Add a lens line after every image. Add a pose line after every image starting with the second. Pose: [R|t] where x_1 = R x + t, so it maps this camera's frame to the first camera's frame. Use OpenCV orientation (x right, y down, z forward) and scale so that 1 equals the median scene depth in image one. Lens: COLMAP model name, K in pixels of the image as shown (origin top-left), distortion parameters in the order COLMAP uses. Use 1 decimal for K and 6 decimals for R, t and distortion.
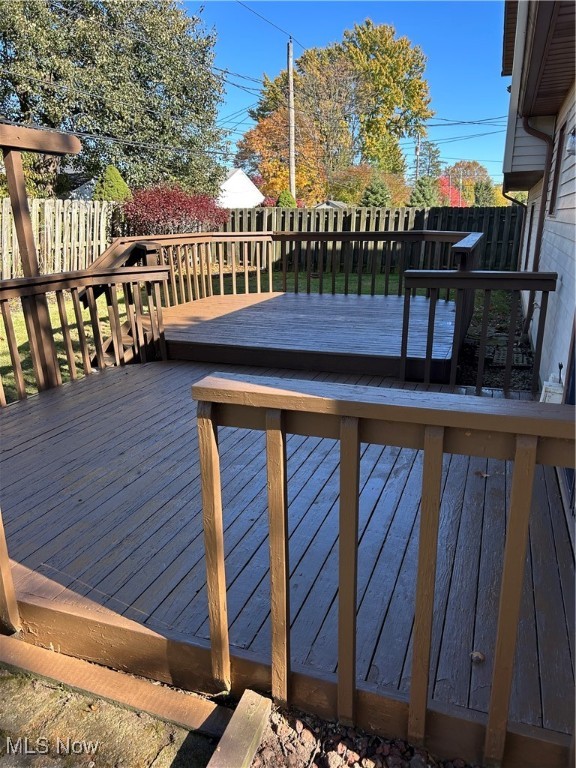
lens RADIAL K [[577.7, 0, 287.2], [0, 577.7, 388.3], [0, 0, 1]] dist [0.032462, -0.031867]
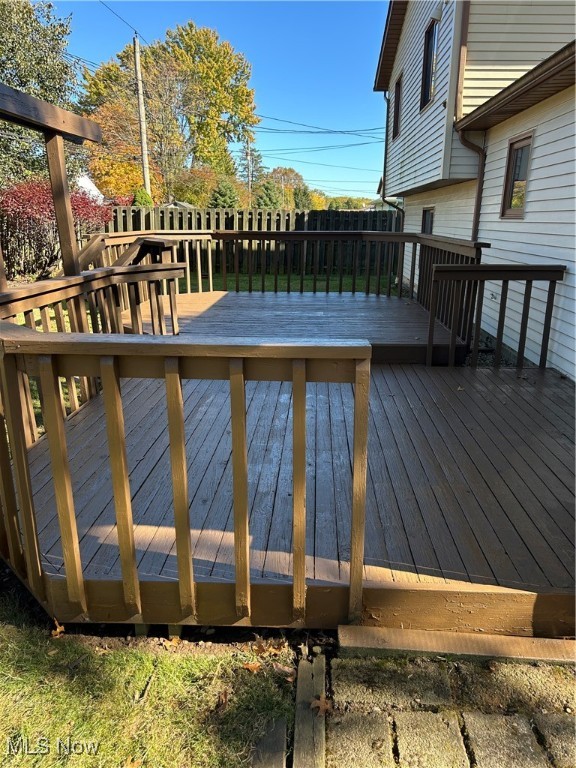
lens RADIAL K [[577.7, 0, 286.8], [0, 577.7, 387.9], [0, 0, 1]] dist [0.032462, -0.031867]
pose [[0.955801, -0.066778, 0.286331, -0.105014], [0.068033, 0.997667, 0.005573, 0.000914], [-0.286035, 0.014154, 0.958115, 0.008773]]
